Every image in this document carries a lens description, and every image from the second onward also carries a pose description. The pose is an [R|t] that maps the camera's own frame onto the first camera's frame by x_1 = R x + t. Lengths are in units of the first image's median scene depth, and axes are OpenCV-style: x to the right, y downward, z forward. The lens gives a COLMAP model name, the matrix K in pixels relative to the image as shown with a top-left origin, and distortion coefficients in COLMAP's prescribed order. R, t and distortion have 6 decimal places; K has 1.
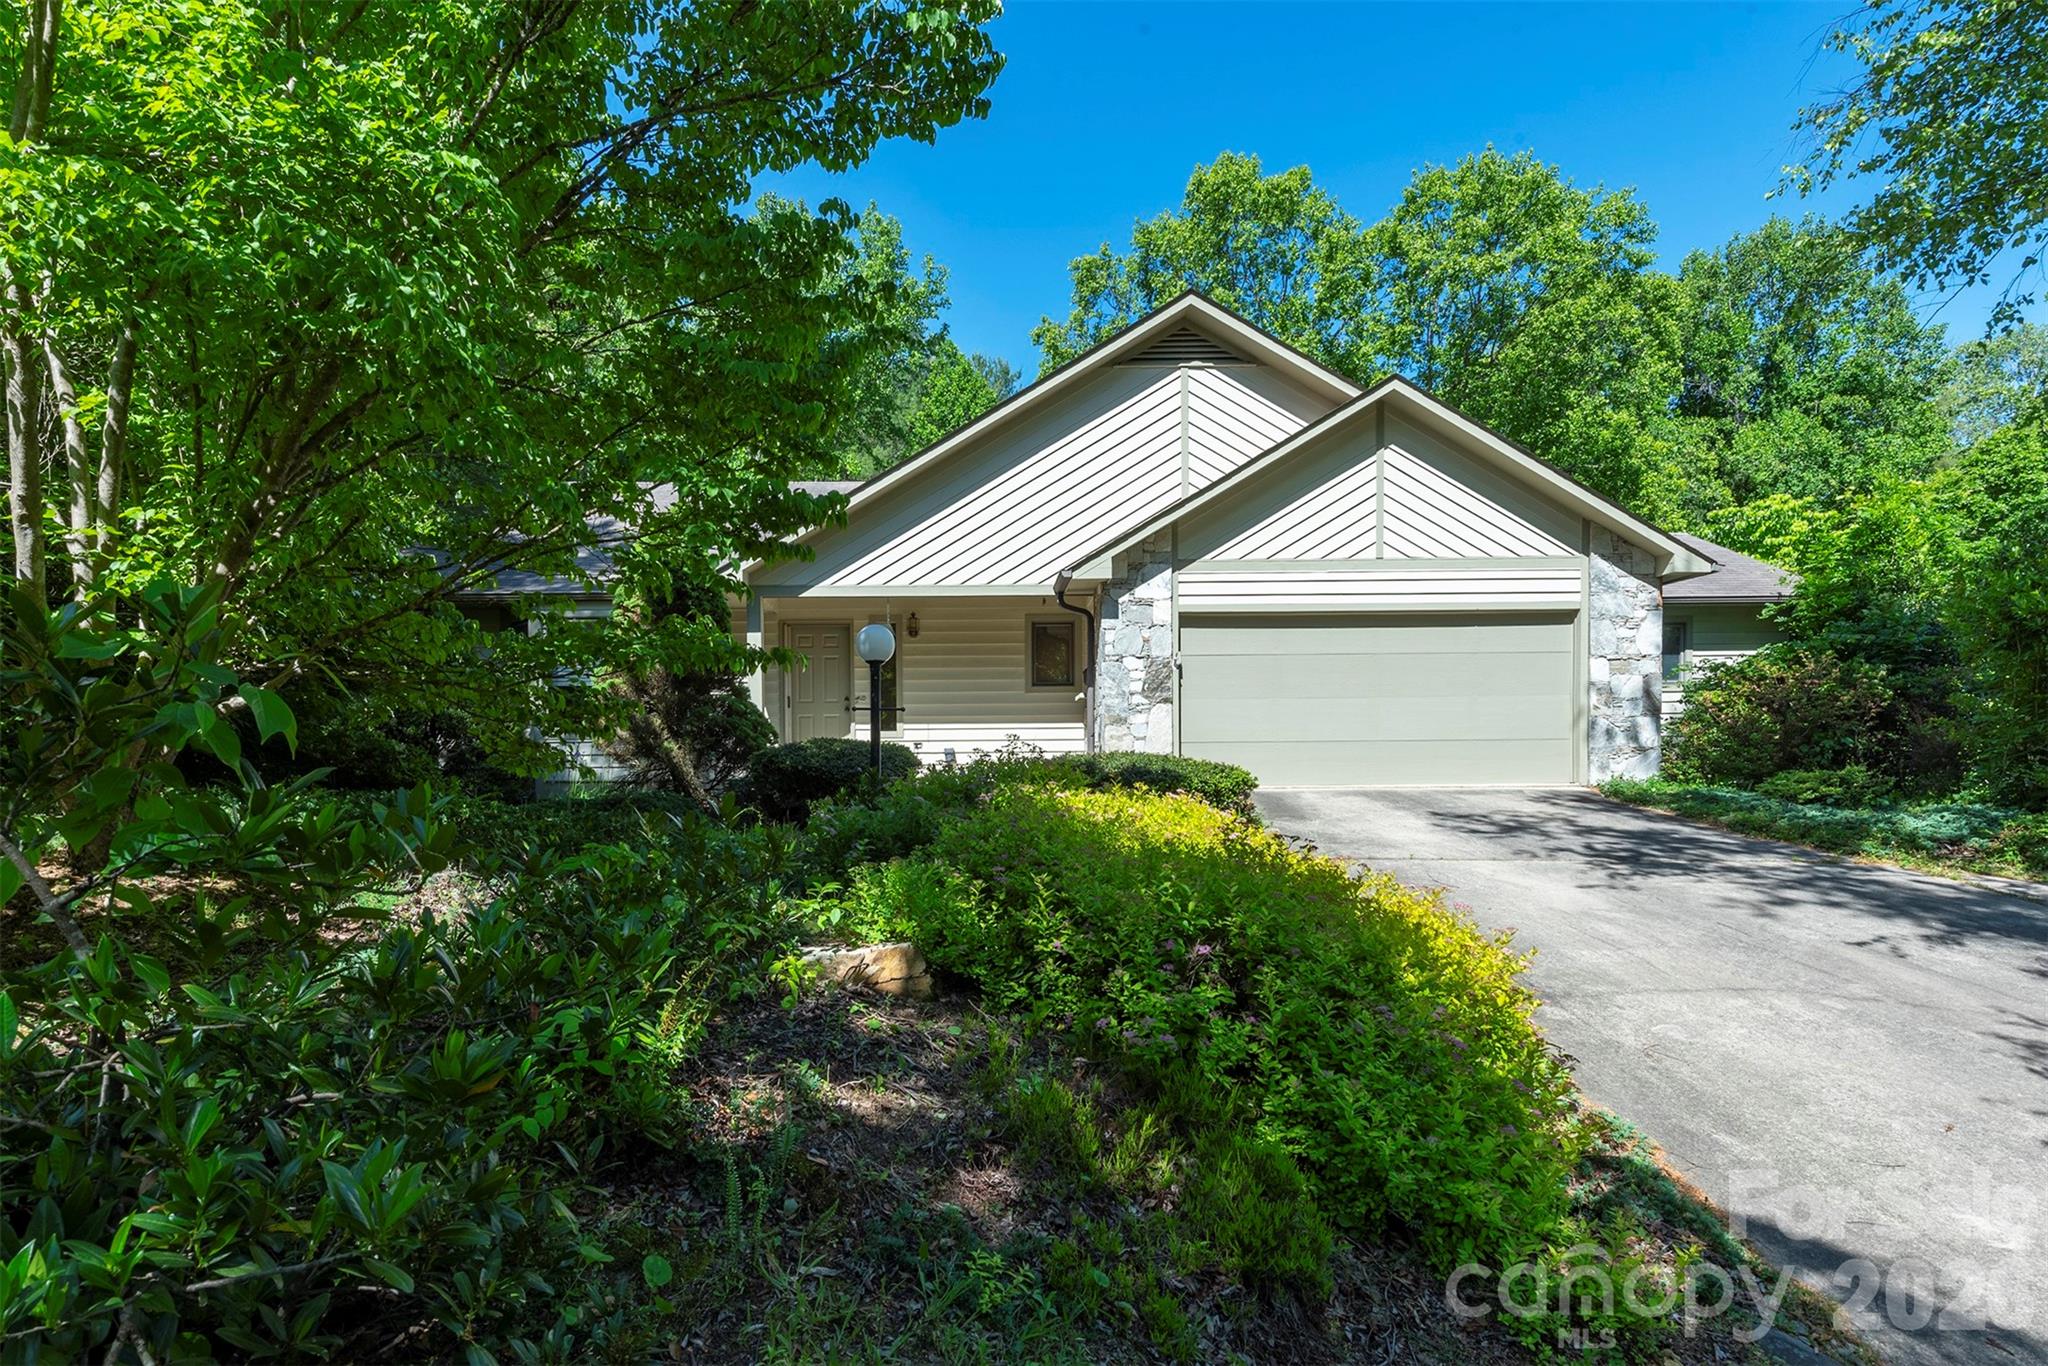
lens RADIAL K [[1048.8, 0, 993.8], [0, 1048.8, 796.7], [0, 0, 1]] dist [0.010659, -0.001500]
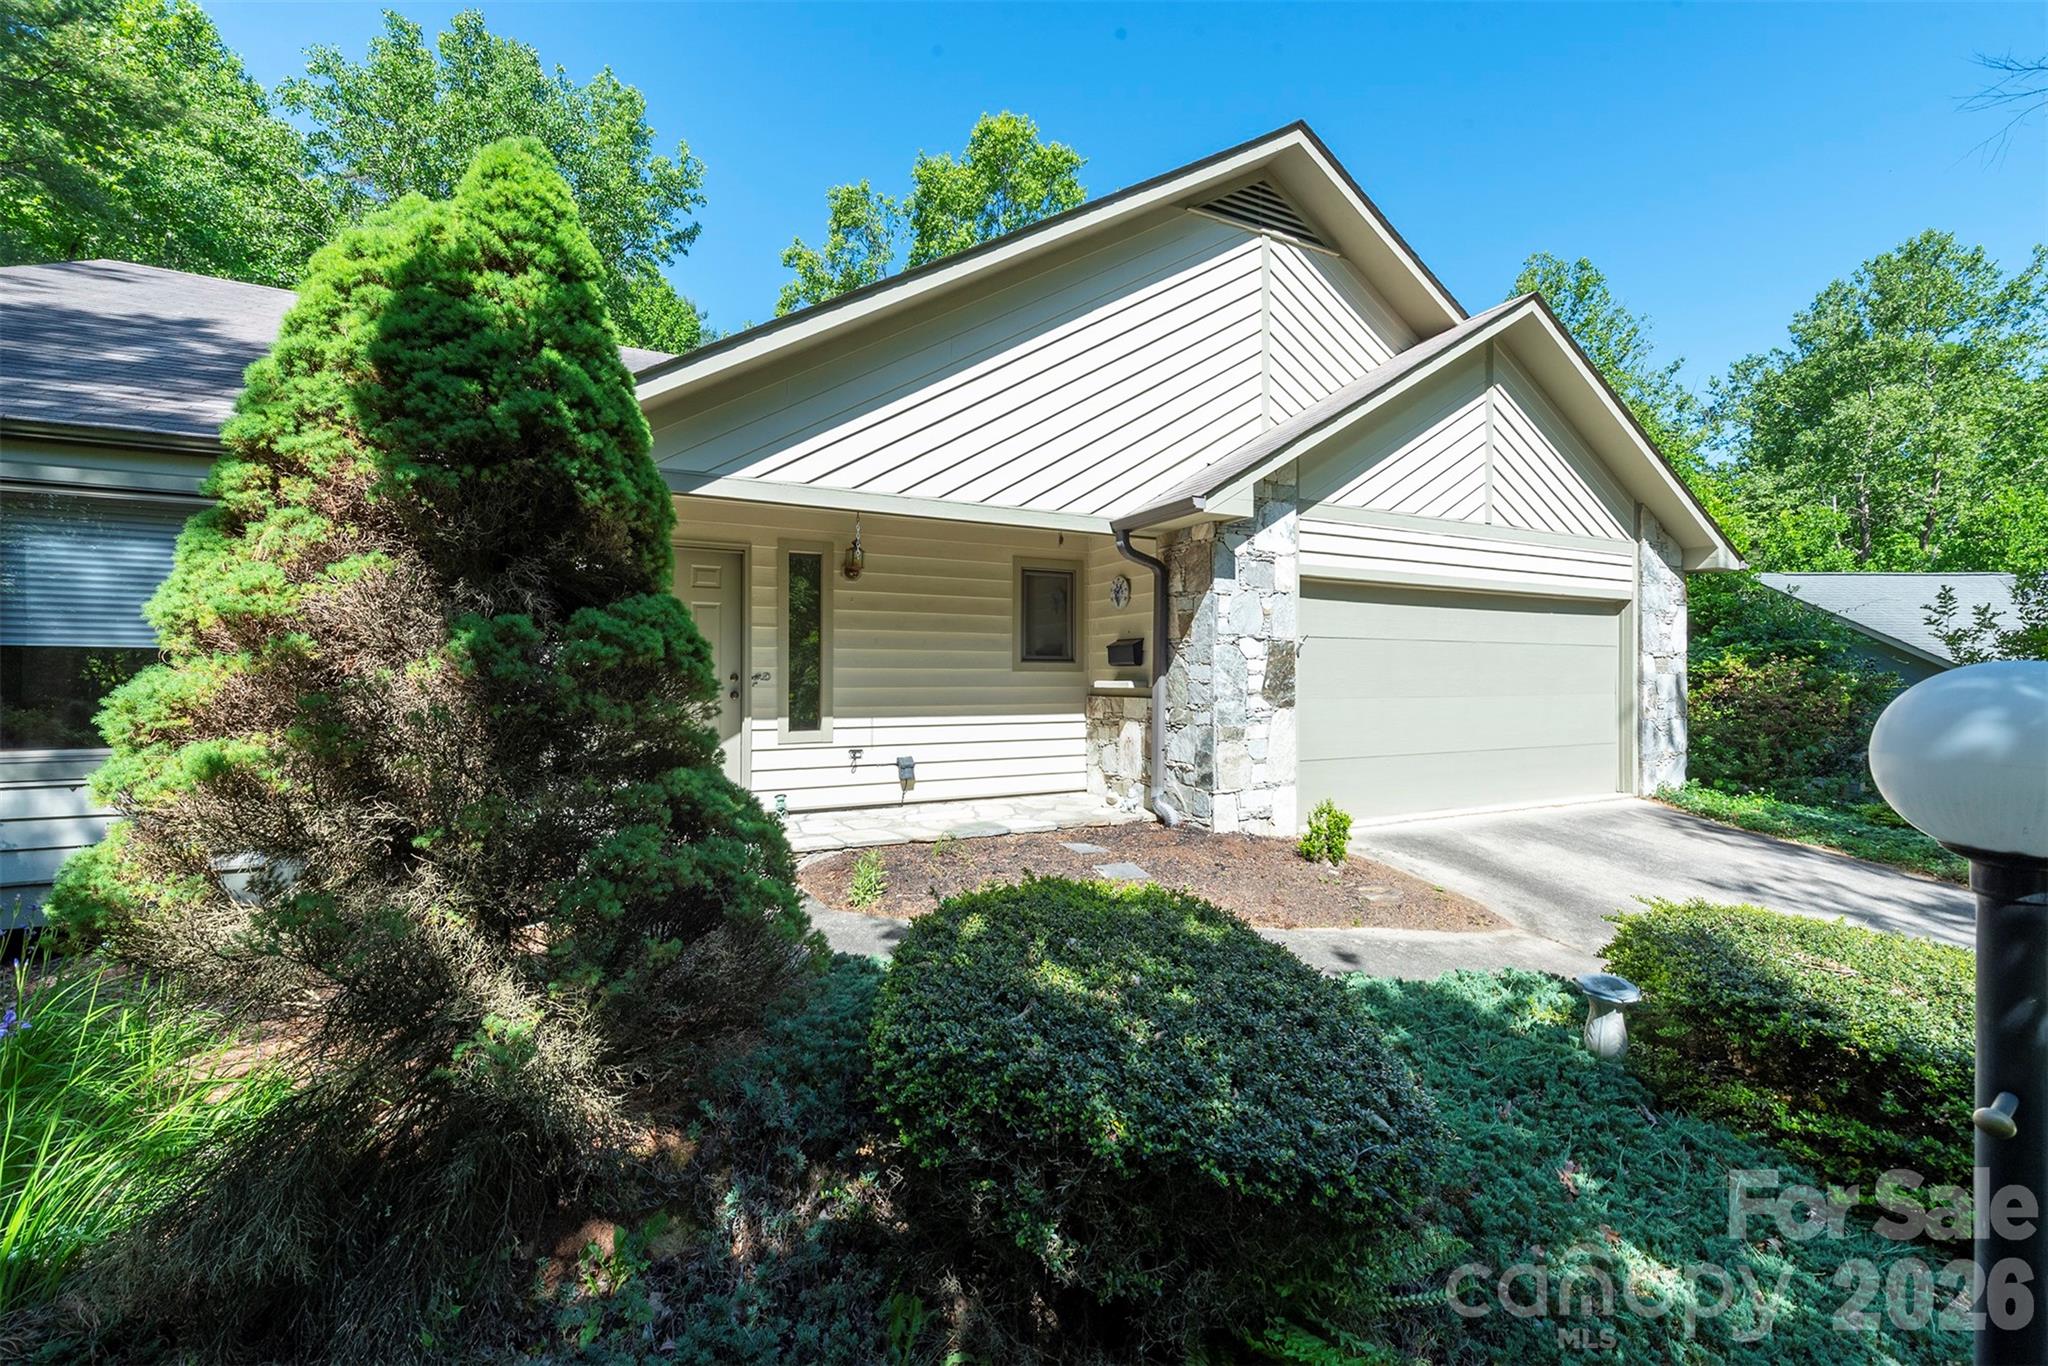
lens RADIAL K [[806.6, 0, 1005.3], [0, 806.6, 668.8], [0, 0, 1]] dist [0.006069, -0.001267]
pose [[0.905183, 0.014304, 0.424780, -0.222222], [-0.005665, 0.999751, -0.021595, -0.101560], [-0.424983, 0.017141, 0.905039, 0.603299]]
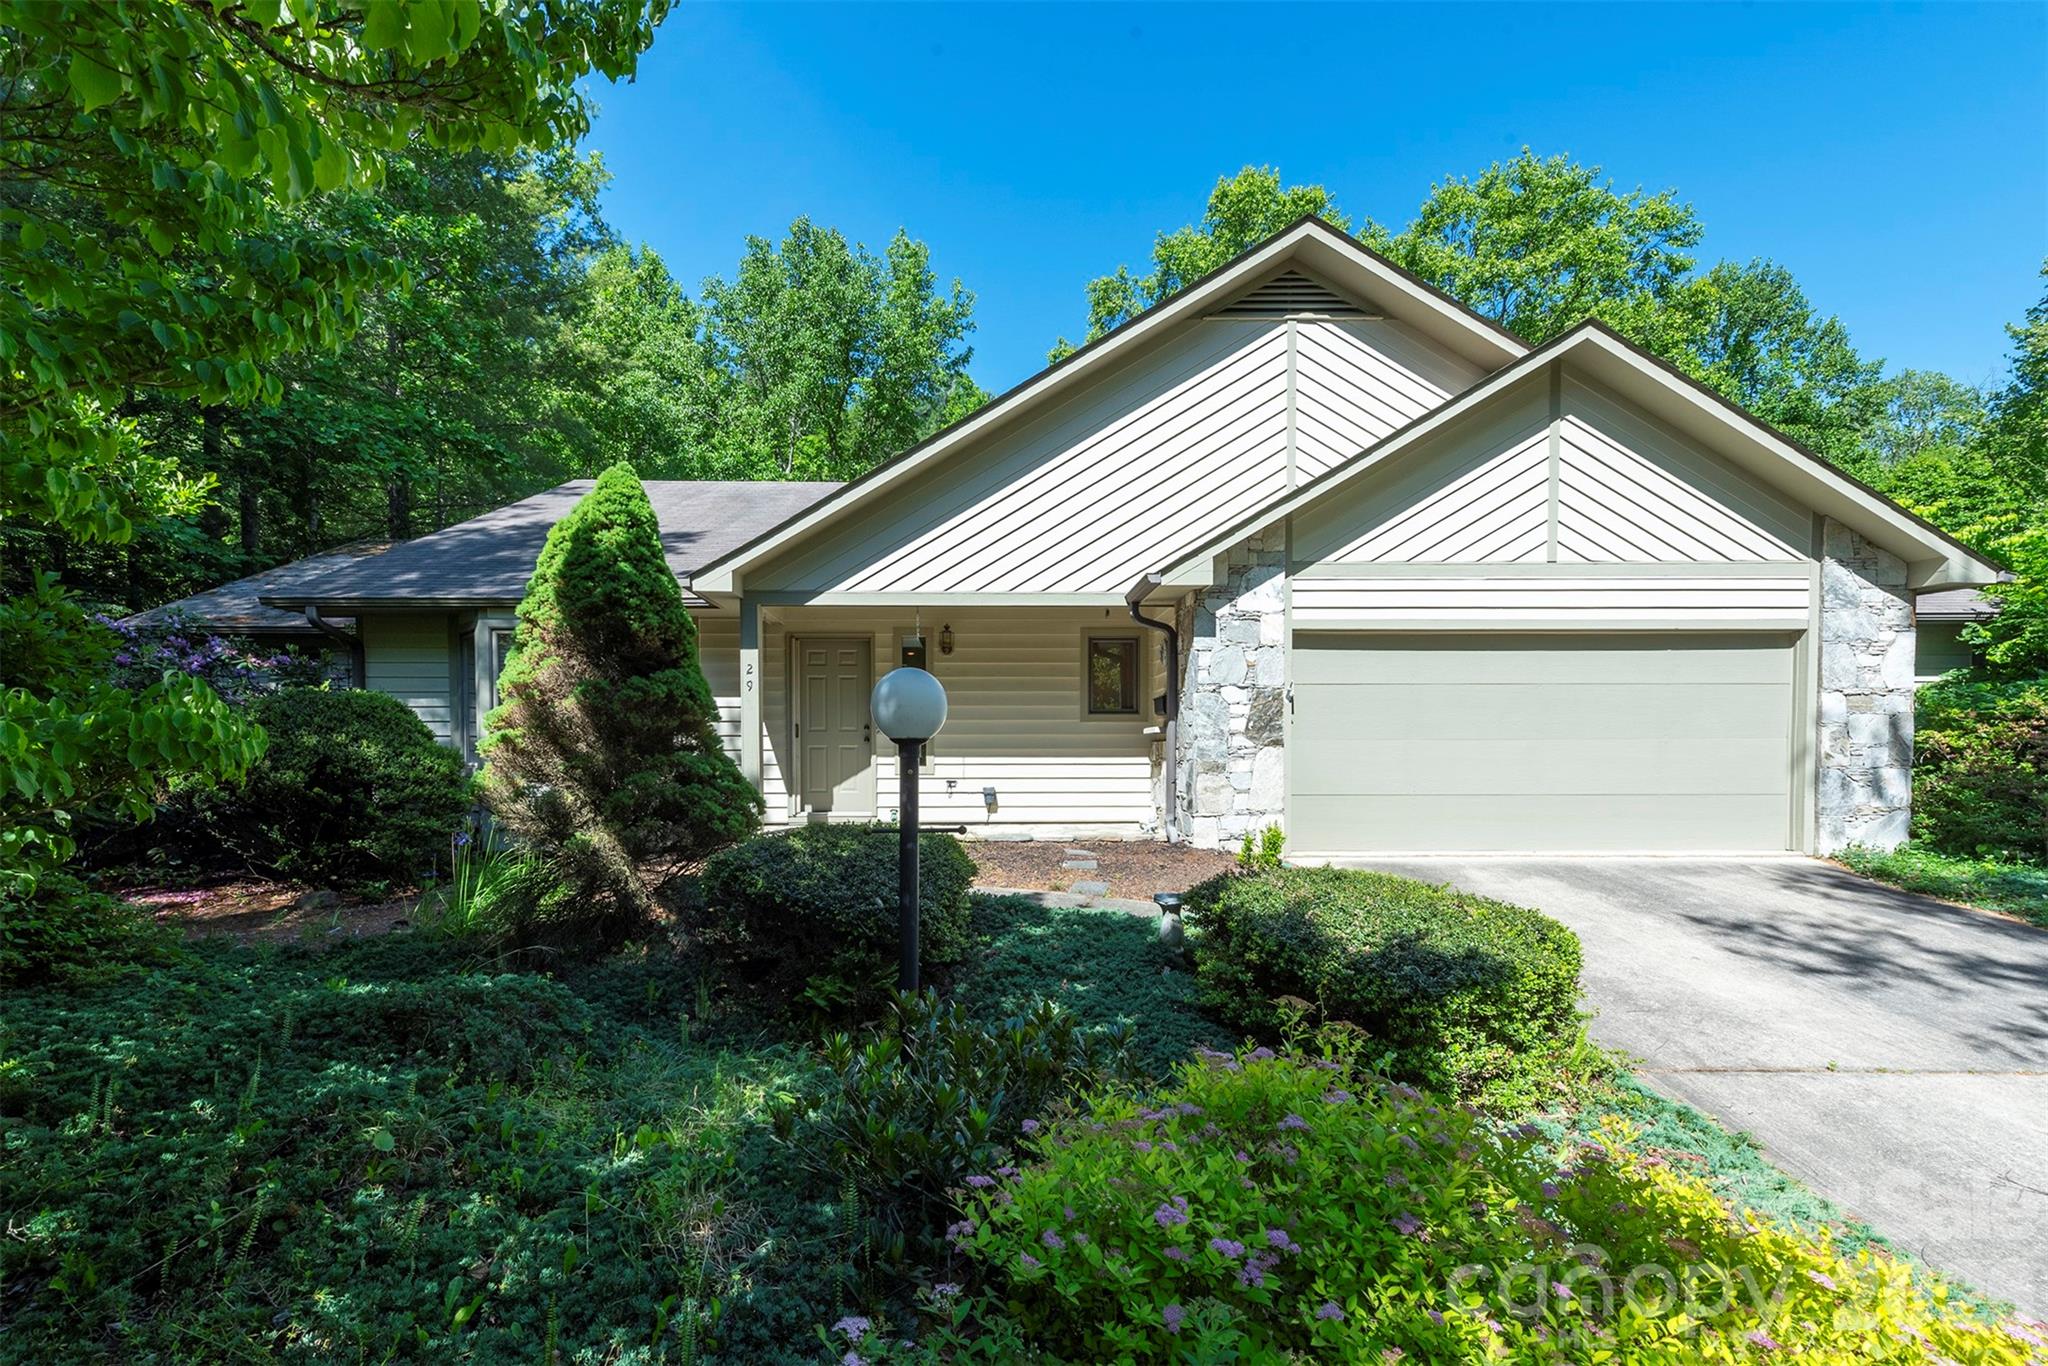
lens RADIAL K [[838.7, 0, 994.3], [0, 838.7, 769.1], [0, 0, 1]] dist [0.007820, -0.000530]
pose [[0.999967, 0.007156, 0.003750, -0.046390], [-0.007190, 0.999931, 0.009300, -0.076204], [-0.003684, -0.009326, 0.999950, 0.376808]]
